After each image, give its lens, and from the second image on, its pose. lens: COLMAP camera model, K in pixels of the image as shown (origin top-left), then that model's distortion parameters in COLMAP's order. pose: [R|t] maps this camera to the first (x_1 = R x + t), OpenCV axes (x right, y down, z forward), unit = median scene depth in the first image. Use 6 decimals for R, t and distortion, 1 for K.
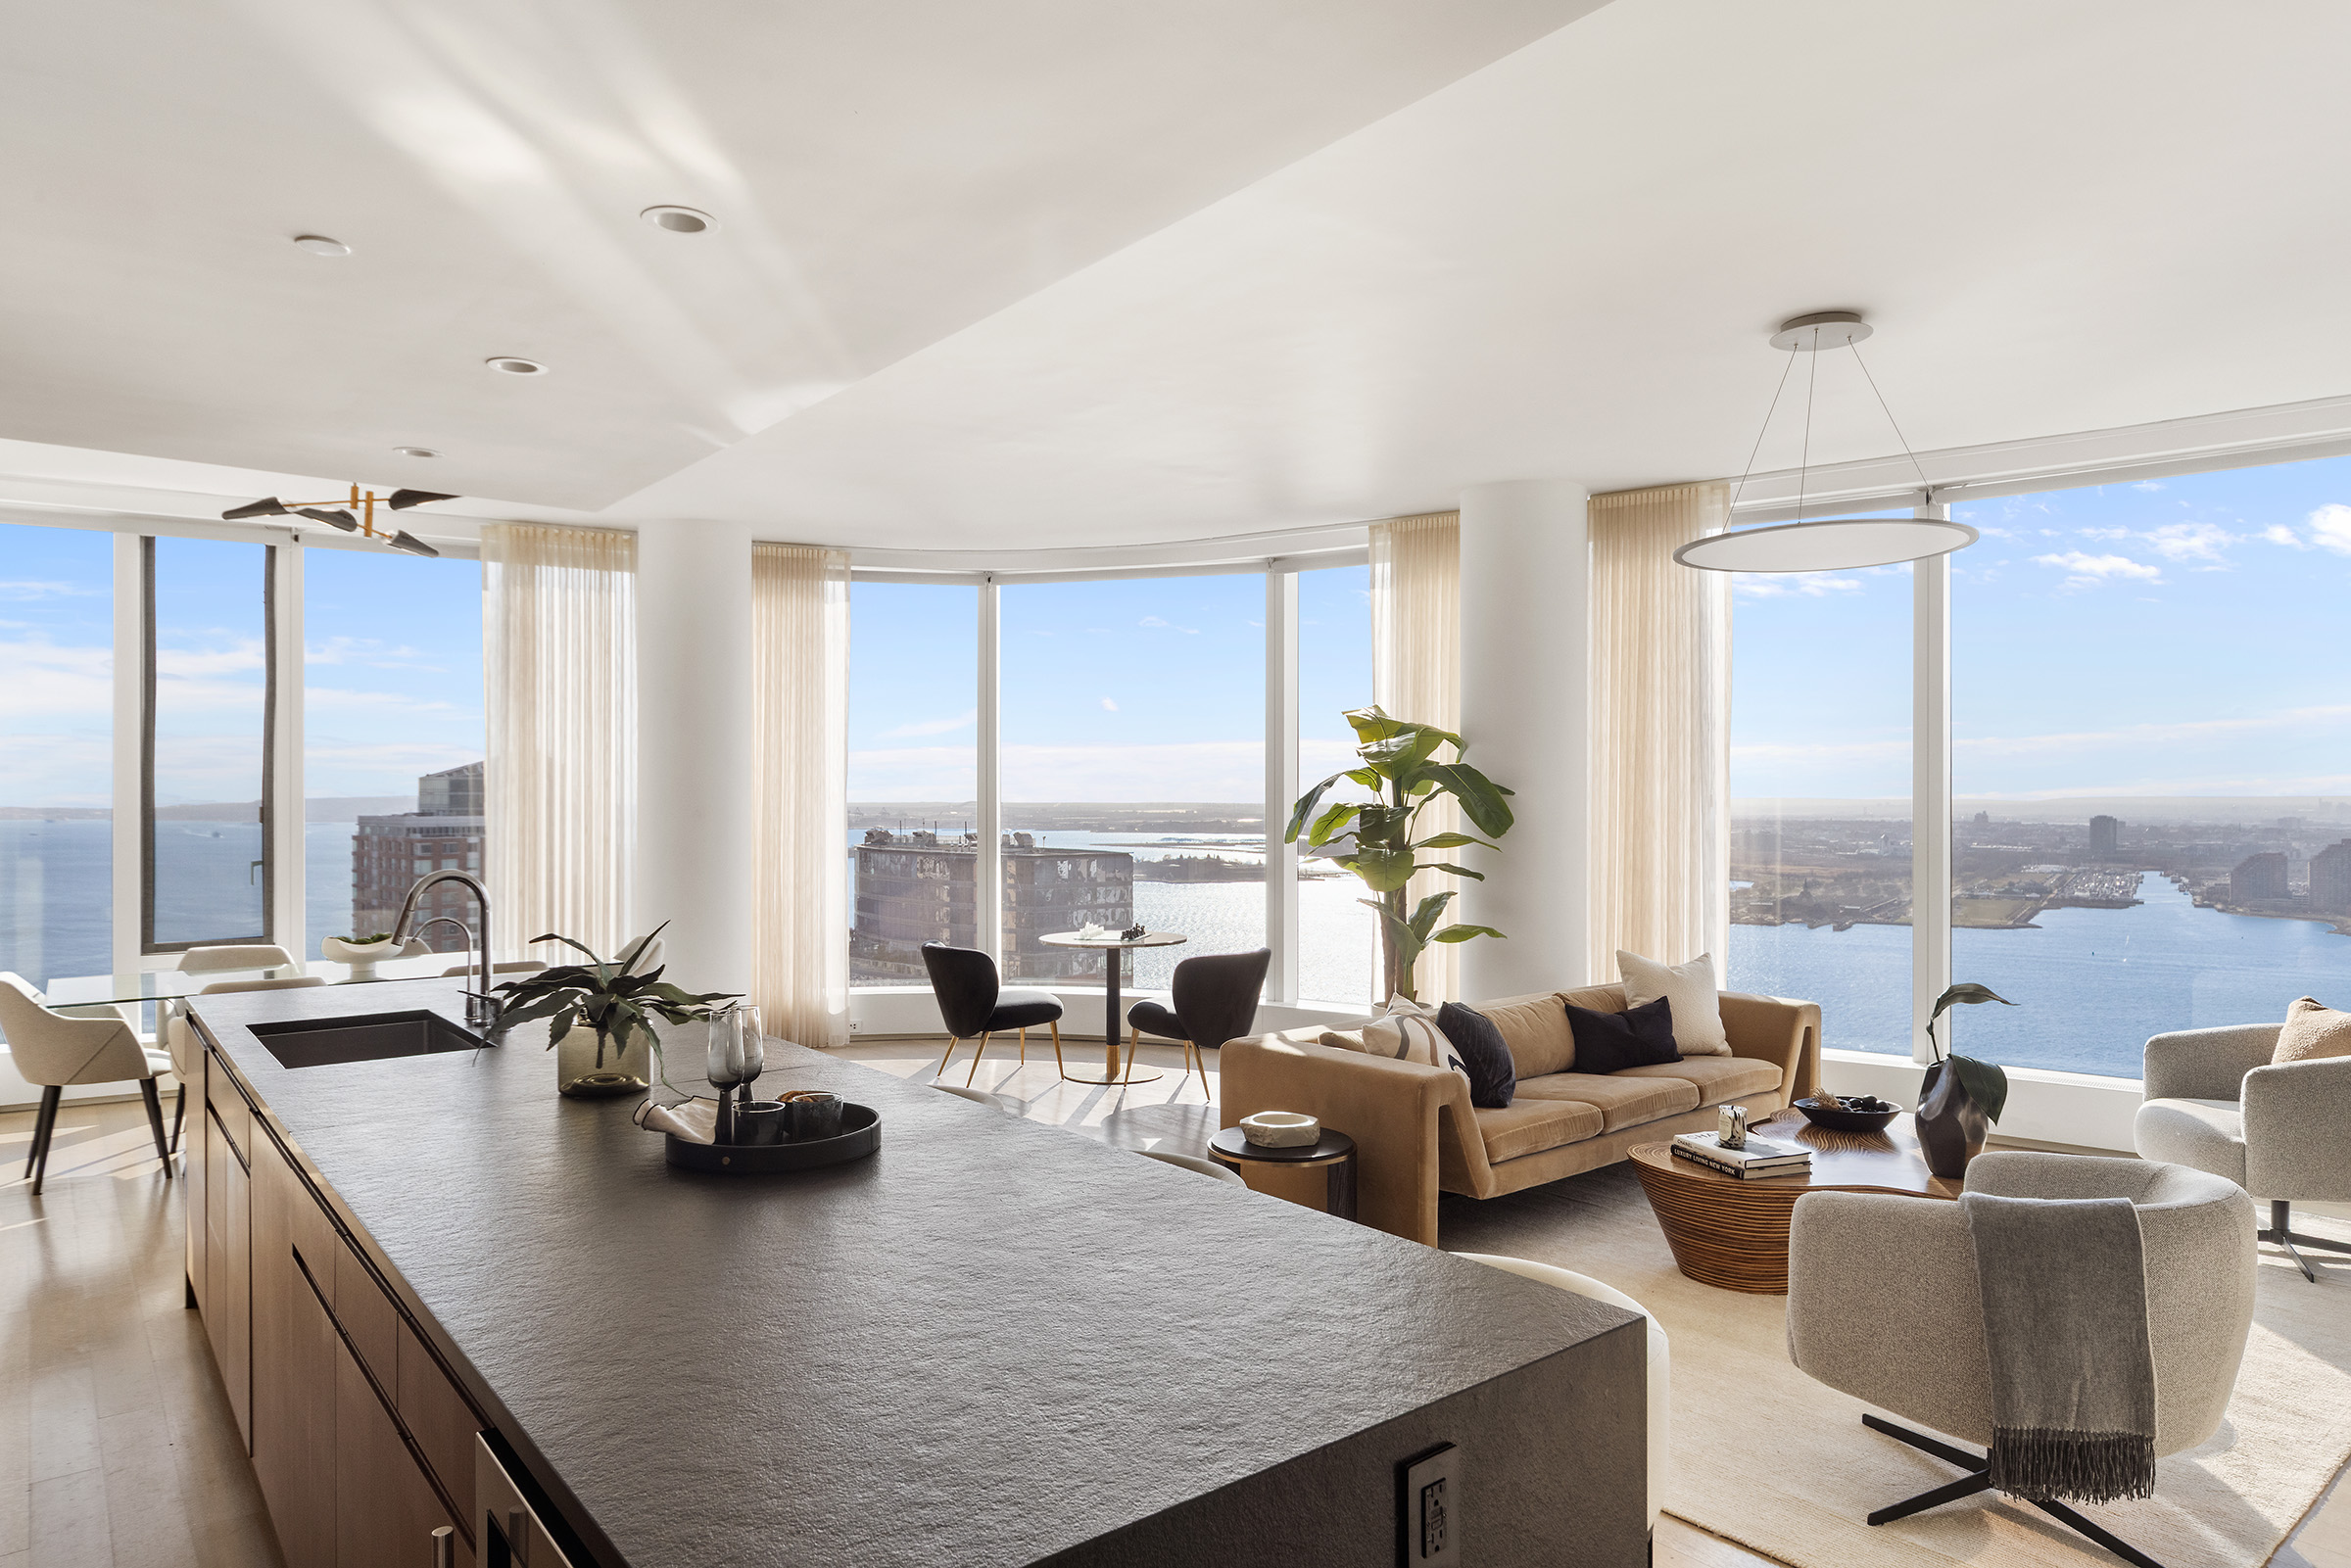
lens RADIAL K [[1425.7, 0, 1184.3], [0, 1425.7, 792.7], [0, 0, 1]] dist [-0.002949, 0.005574]
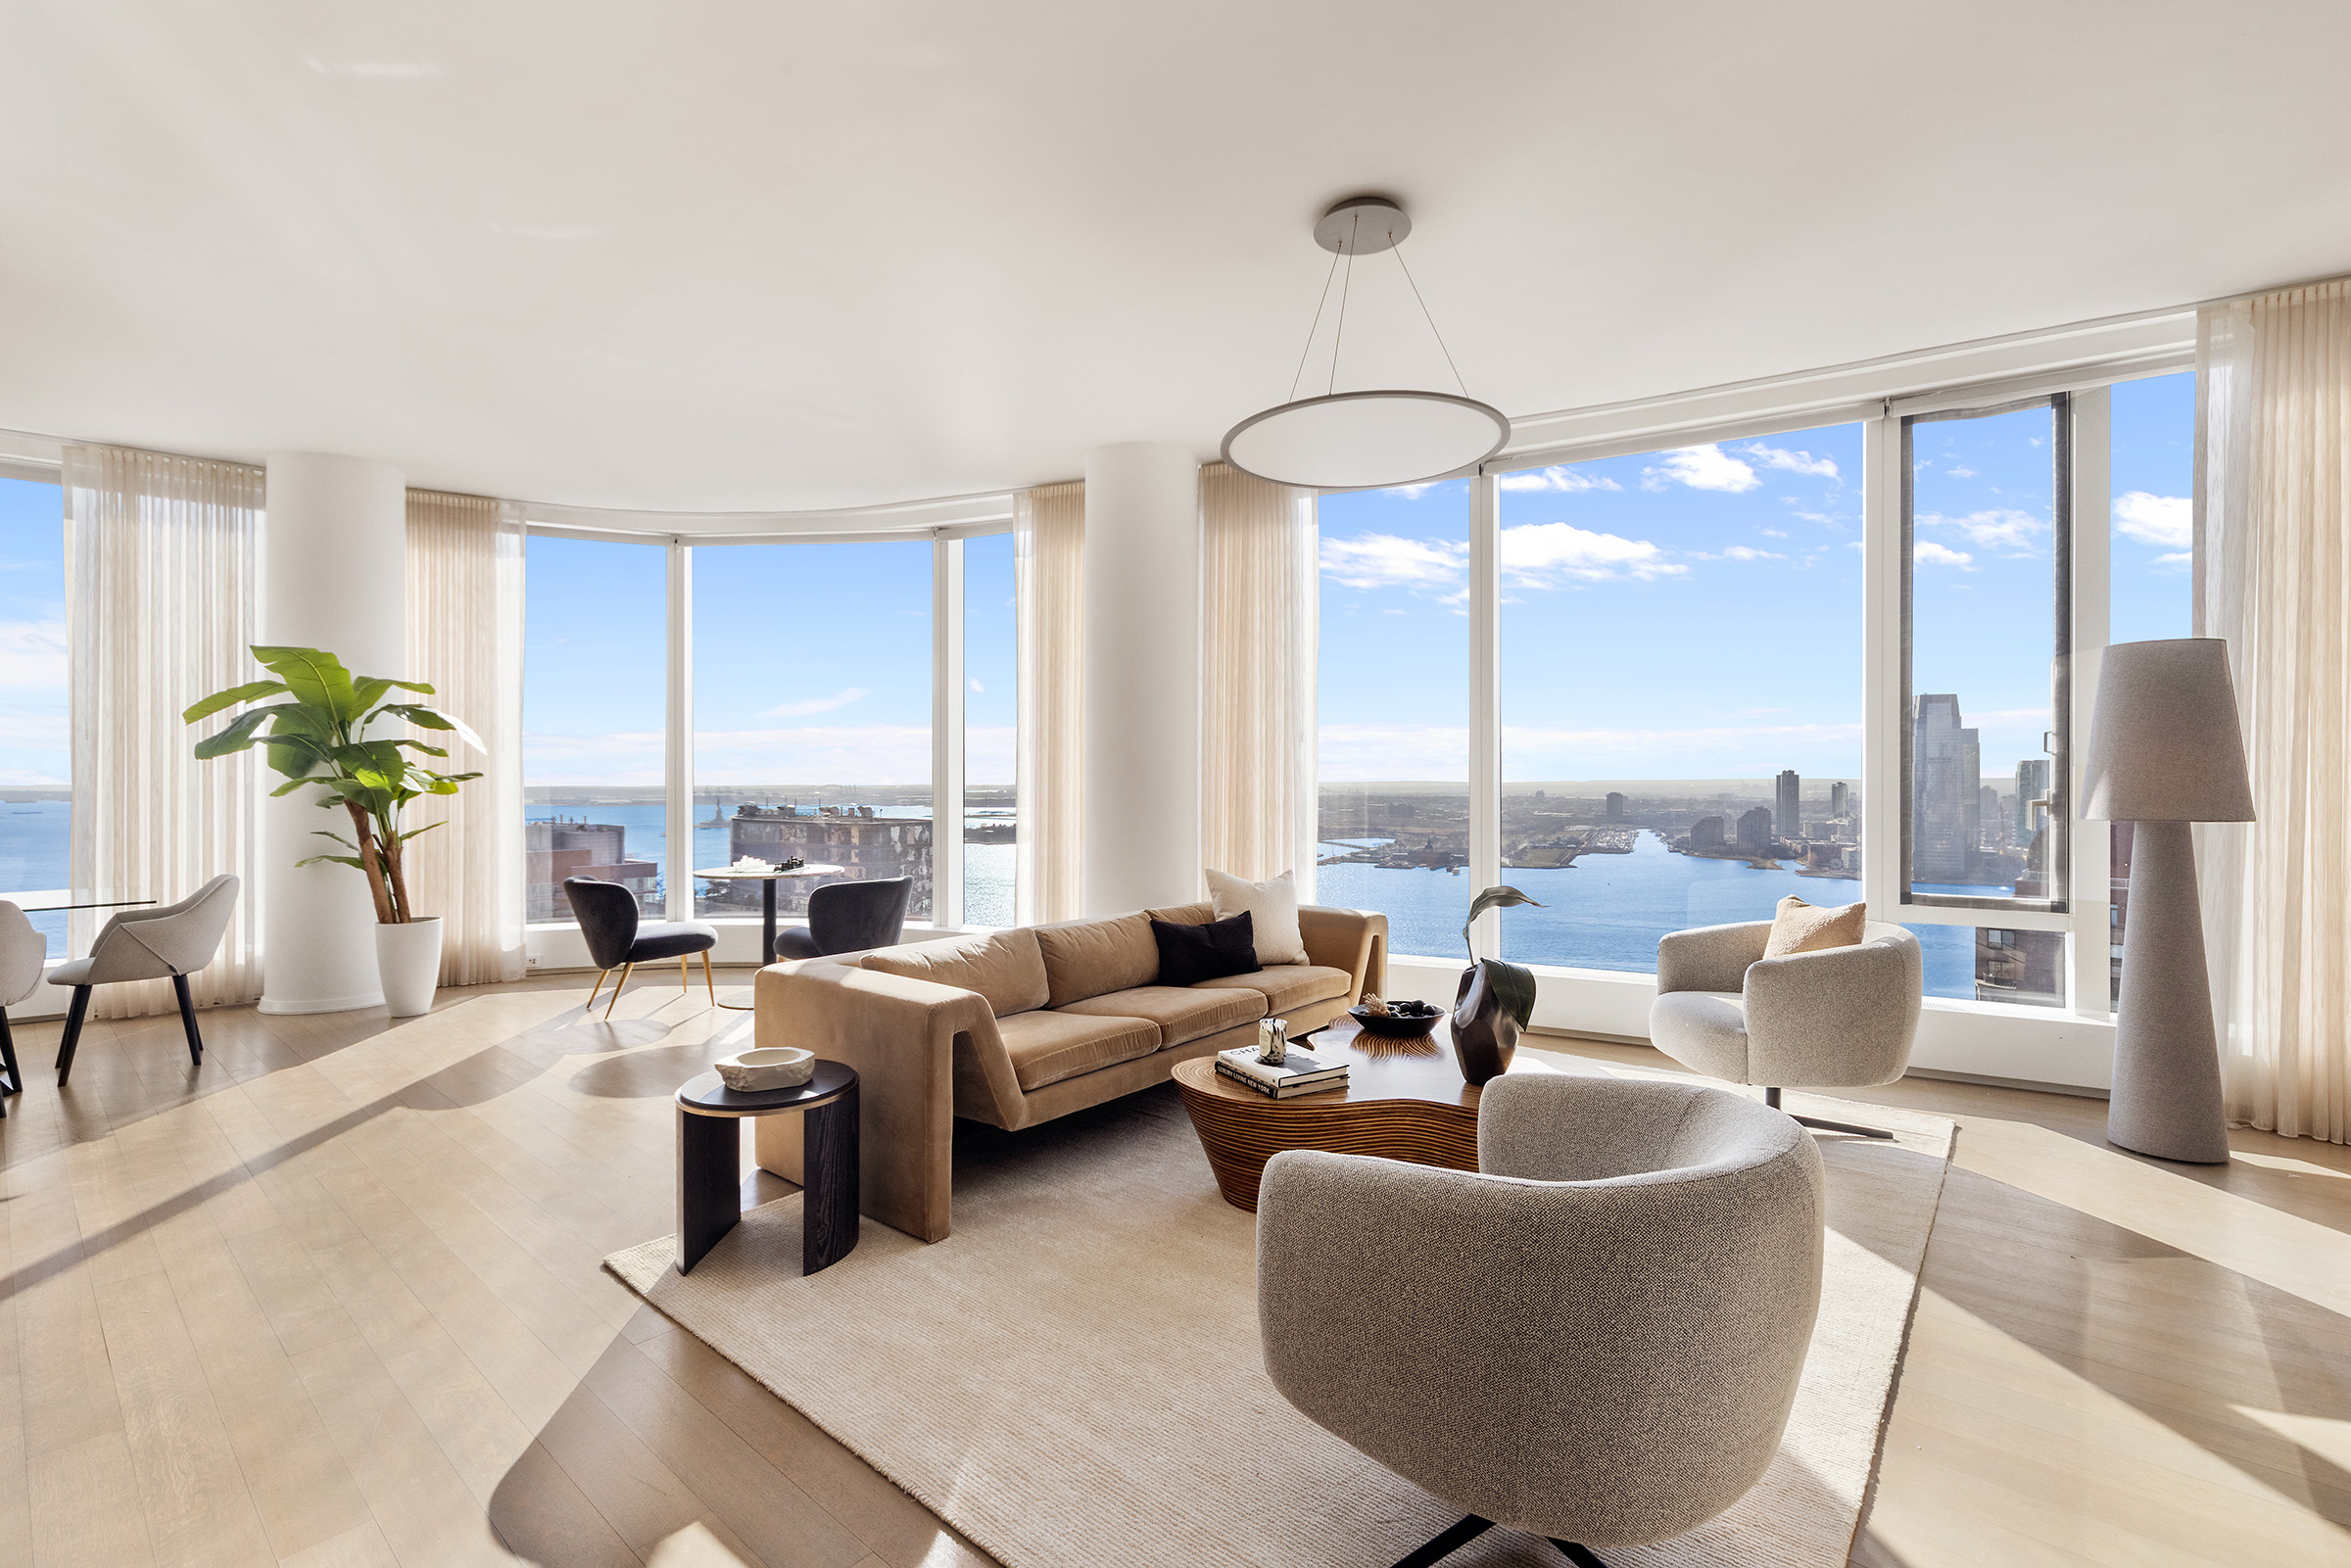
lens RADIAL K [[1034.2, 0, 1176.7], [0, 1034.2, 780.5], [0, 0, 1]] dist [0.007988, 0.000643]
pose [[0.985119, -0.001269, 0.171869, 0.139113], [0.000795, 0.999996, 0.002824, 0.039755], [-0.171872, -0.002645, 0.985116, 0.225840]]
